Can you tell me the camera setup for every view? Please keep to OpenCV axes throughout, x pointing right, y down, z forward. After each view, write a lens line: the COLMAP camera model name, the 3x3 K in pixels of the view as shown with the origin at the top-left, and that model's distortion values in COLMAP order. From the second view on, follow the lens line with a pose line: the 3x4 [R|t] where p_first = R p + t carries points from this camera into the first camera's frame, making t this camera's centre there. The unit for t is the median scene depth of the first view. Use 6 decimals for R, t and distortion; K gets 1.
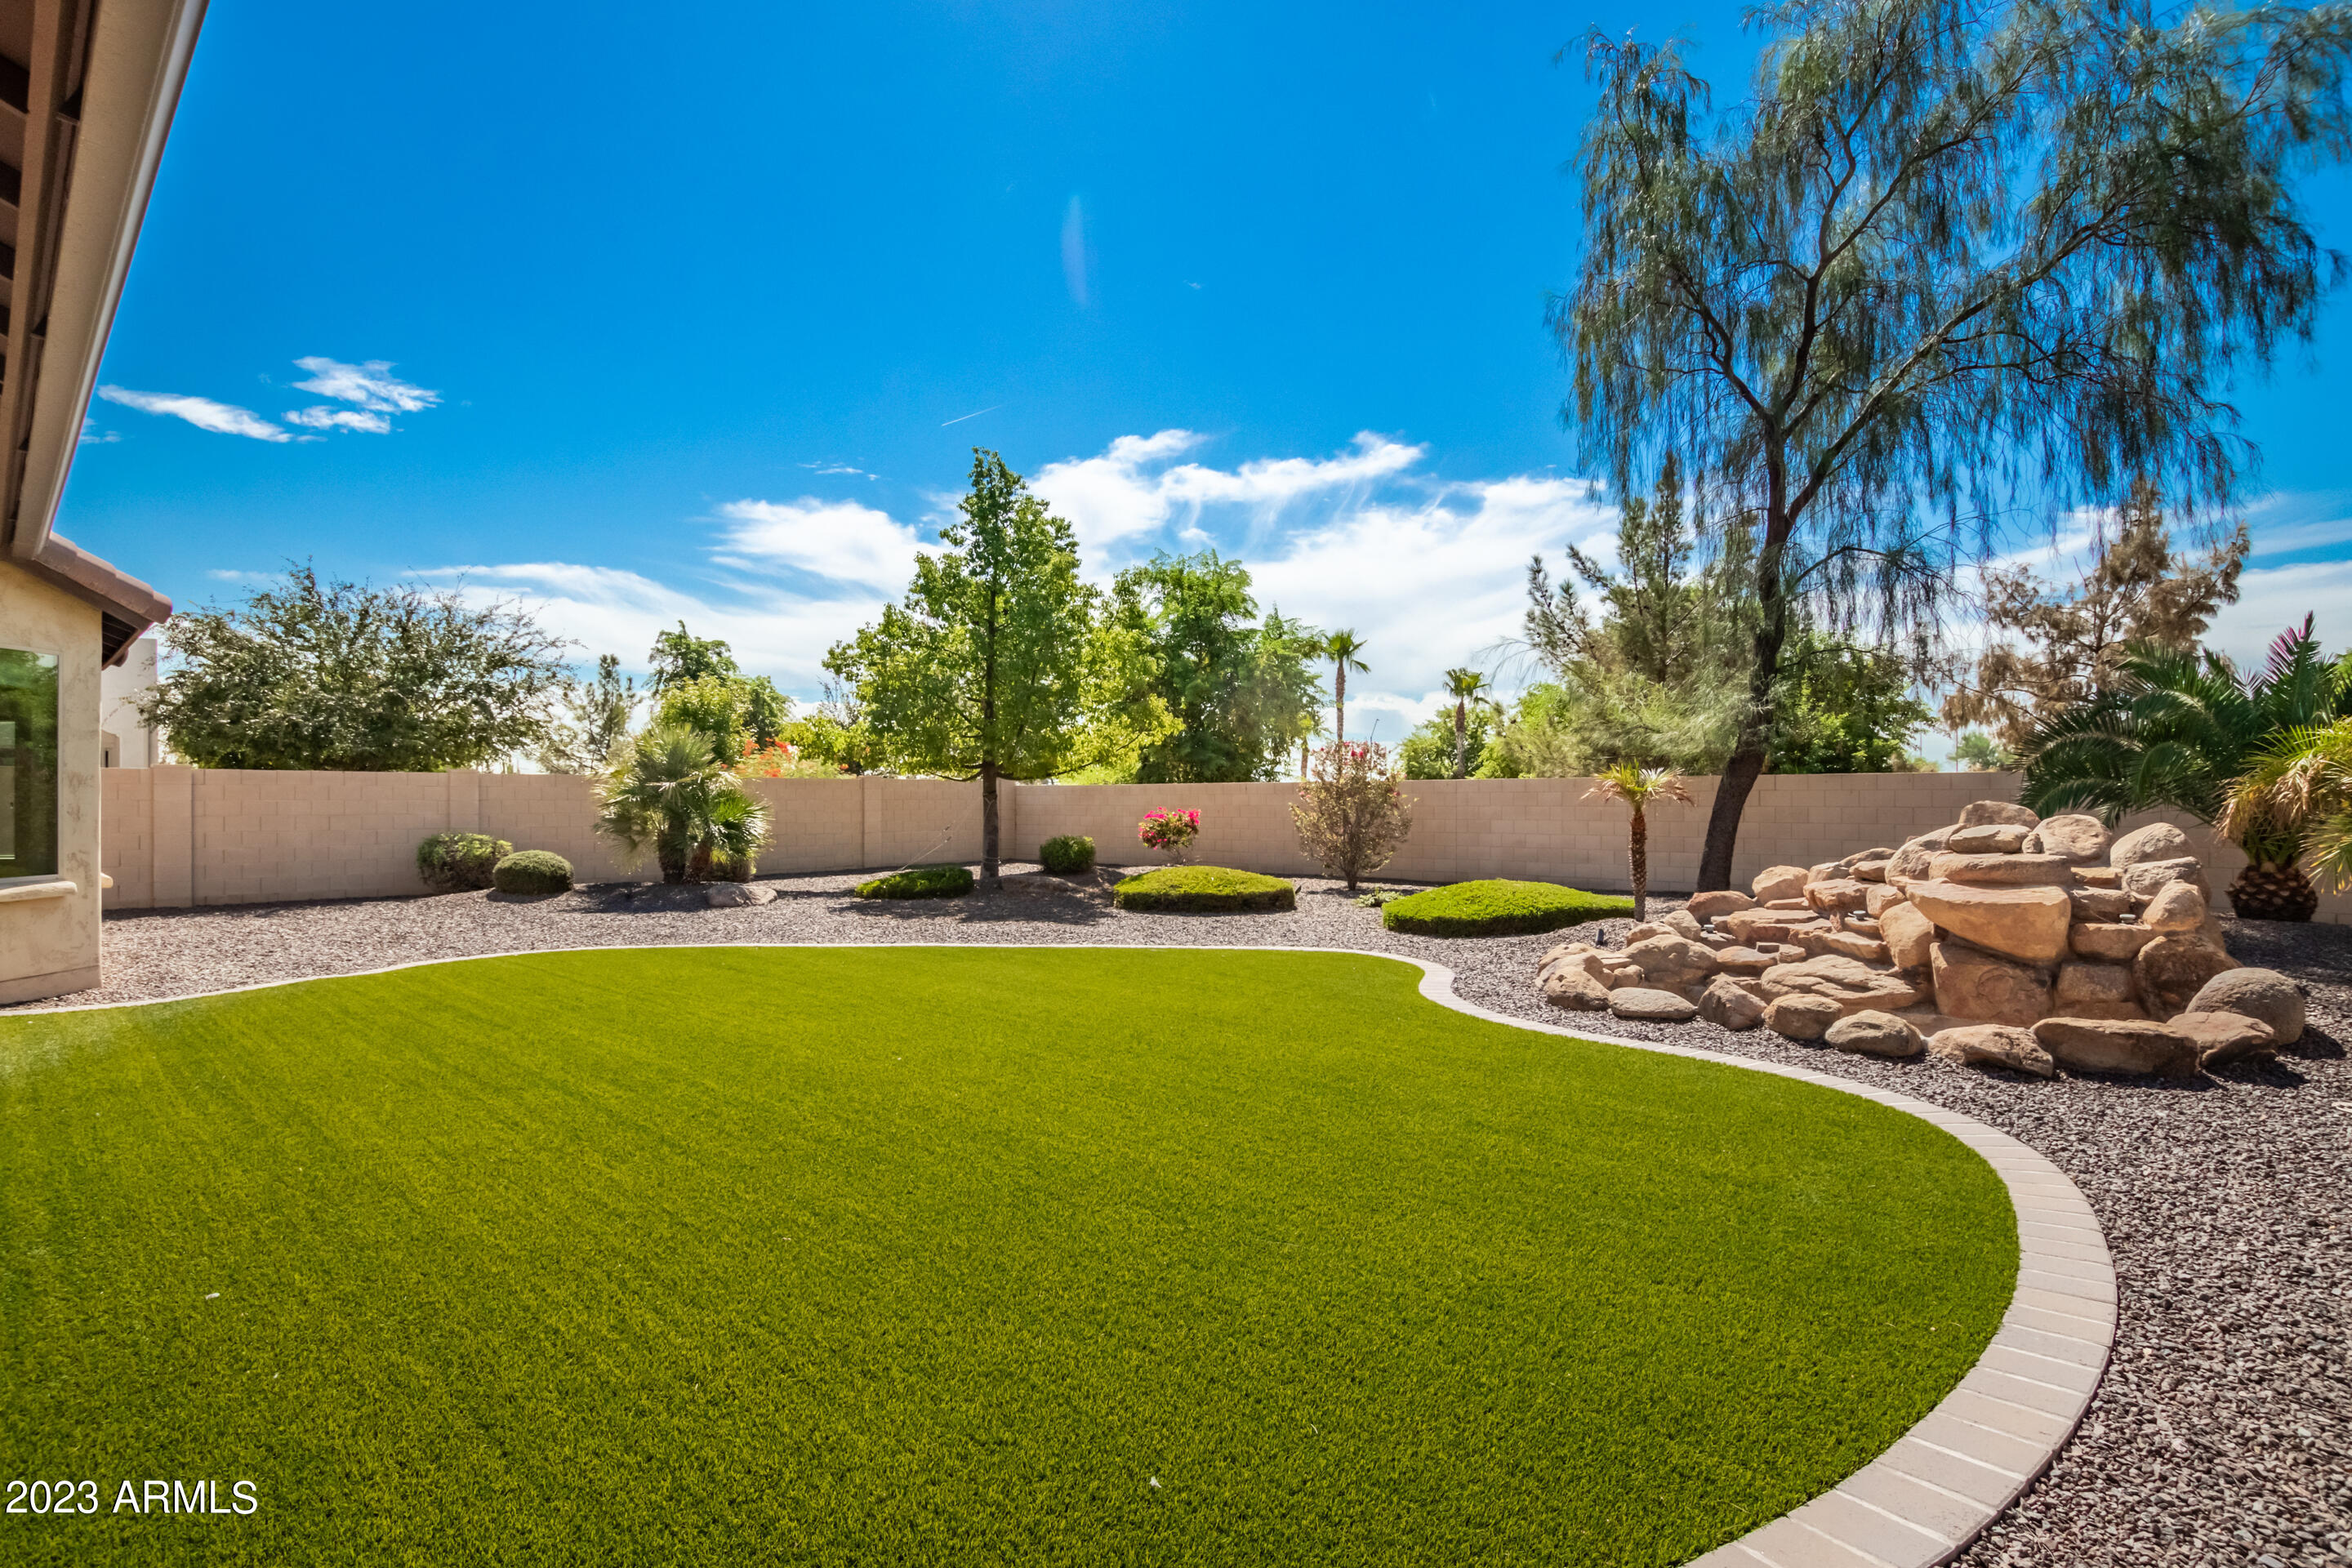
lens RADIAL K [[1228.4, 0, 1176.5], [0, 1228.4, 791.2], [0, 0, 1]] dist [-0.001563, -0.000509]
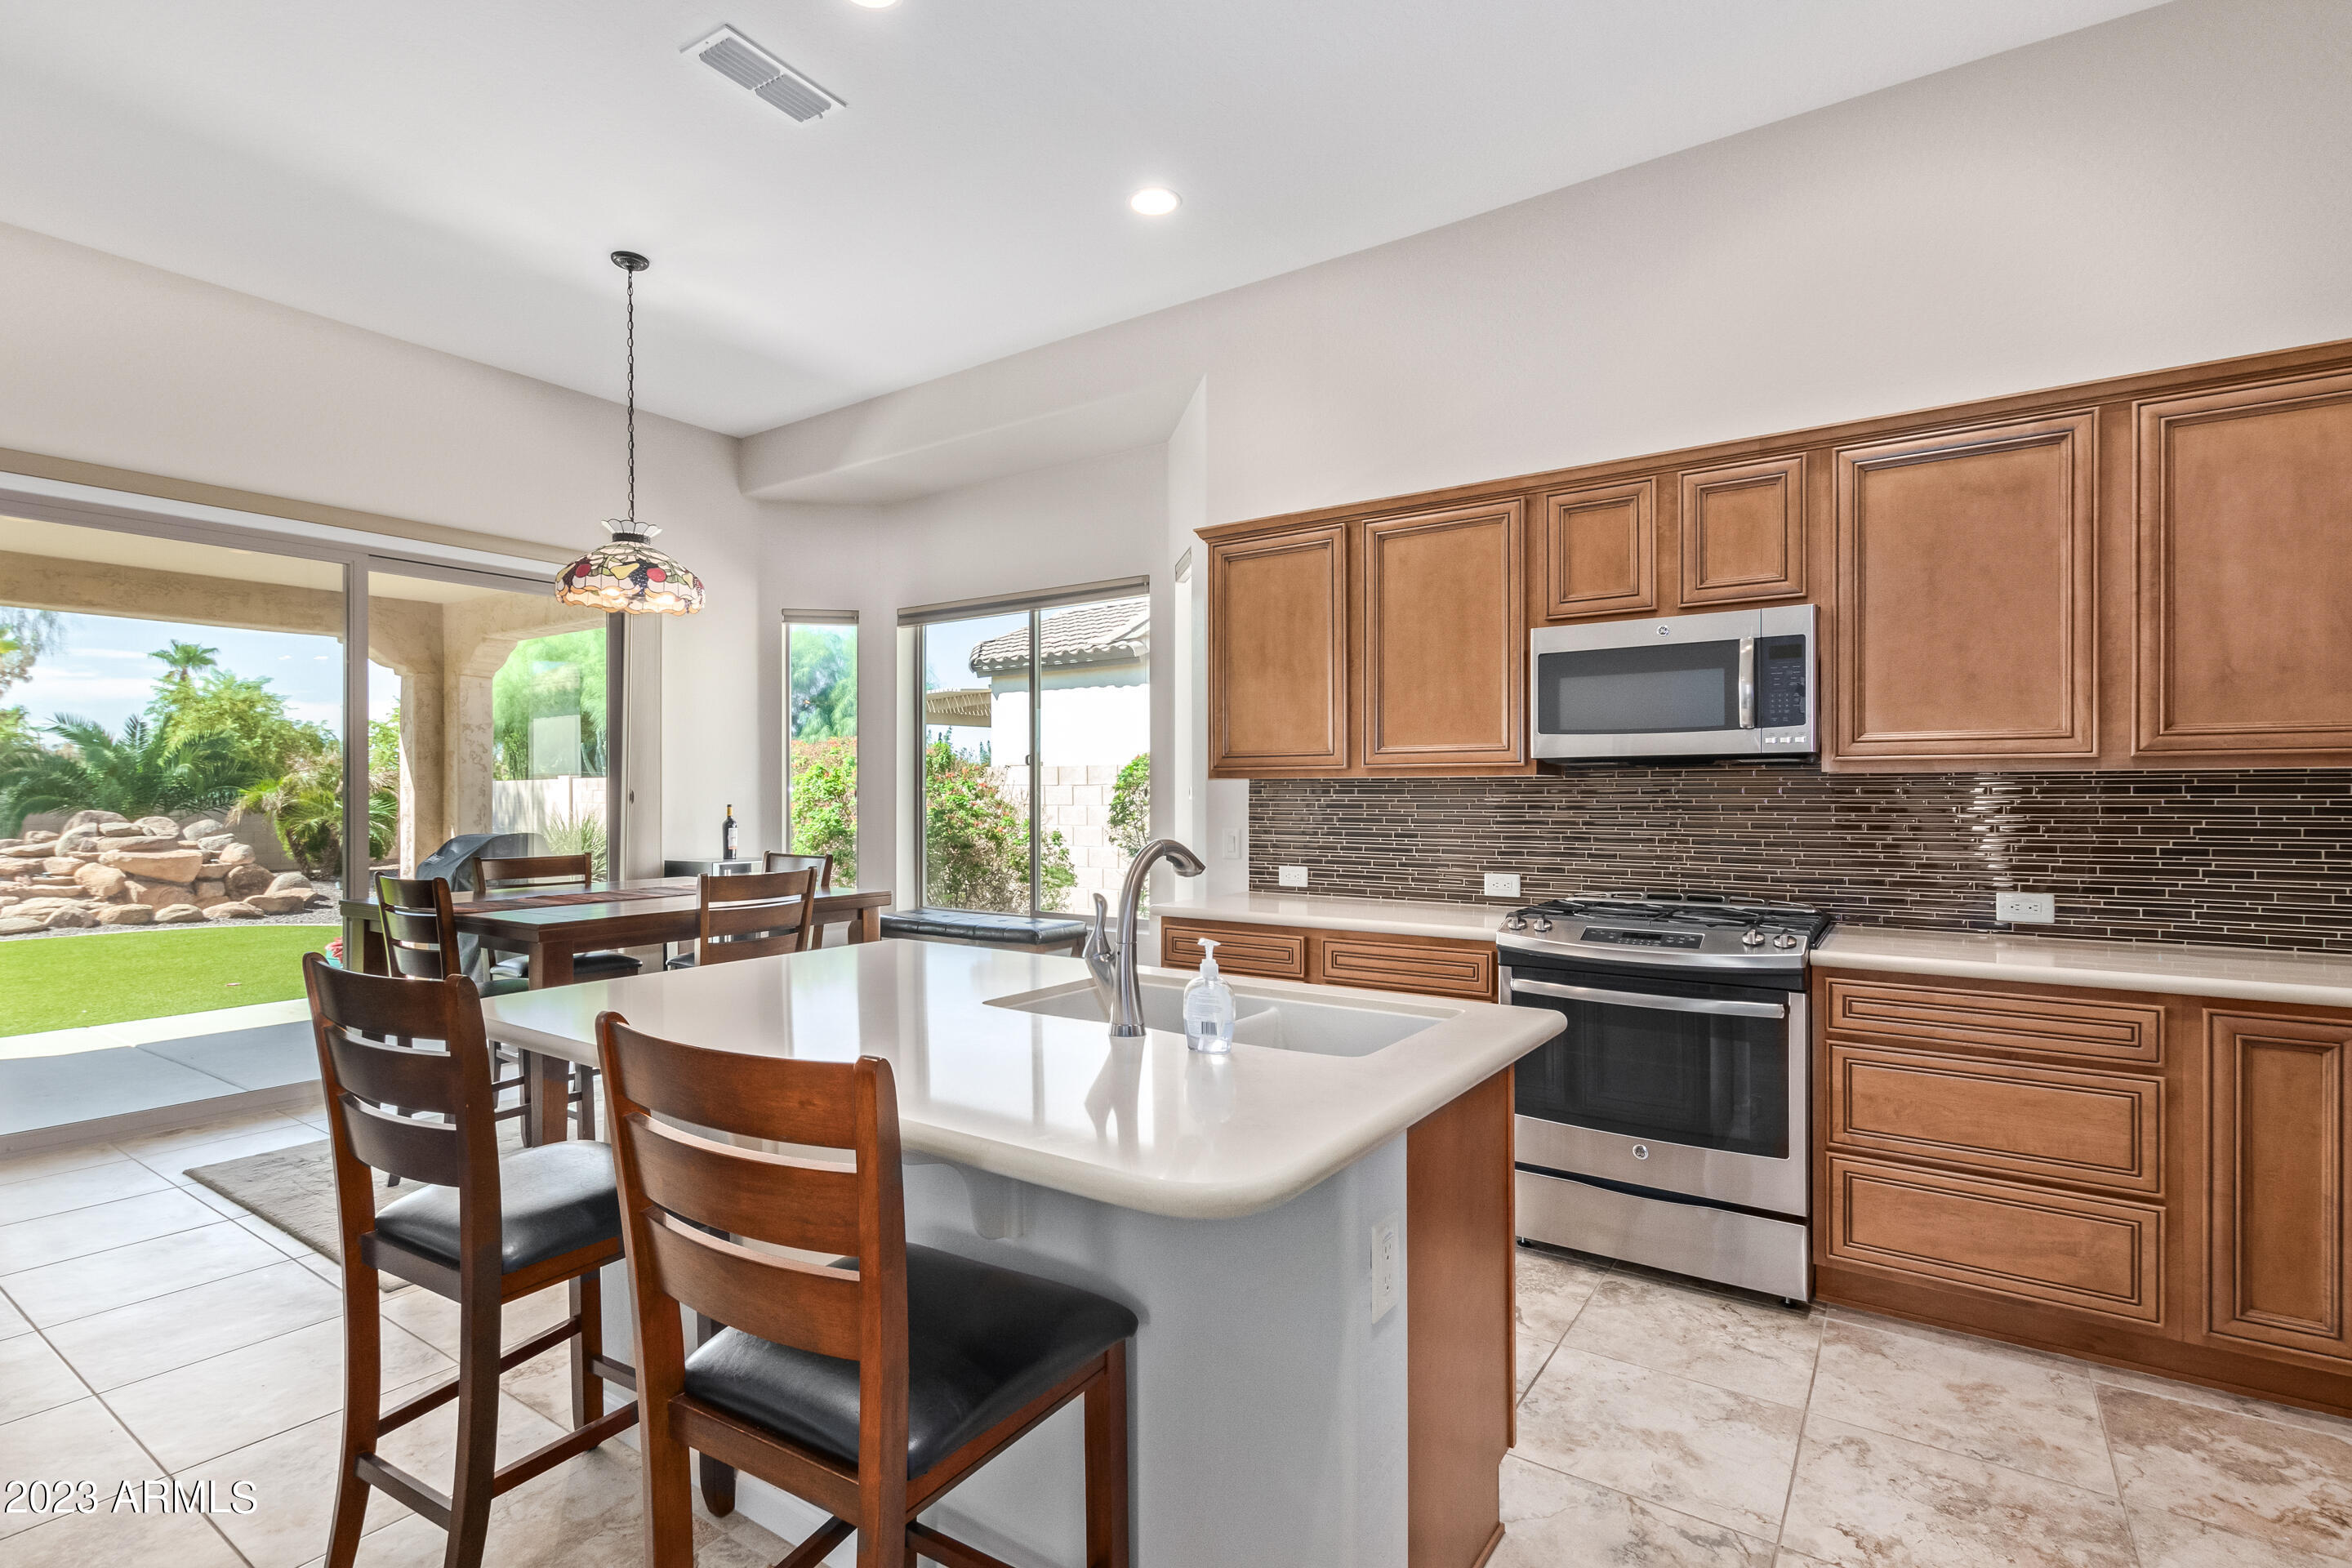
lens RADIAL K [[1090.0, 0, 1192.8], [0, 1090.0, 792.6], [0, 0, 1]] dist [0.006127, -0.000705]
pose [[-0.202989, -0.002005, 0.979179, -1.562873], [-0.004824, 0.999988, 0.001048, -0.034468], [-0.979169, -0.004511, -0.202996, -0.367079]]
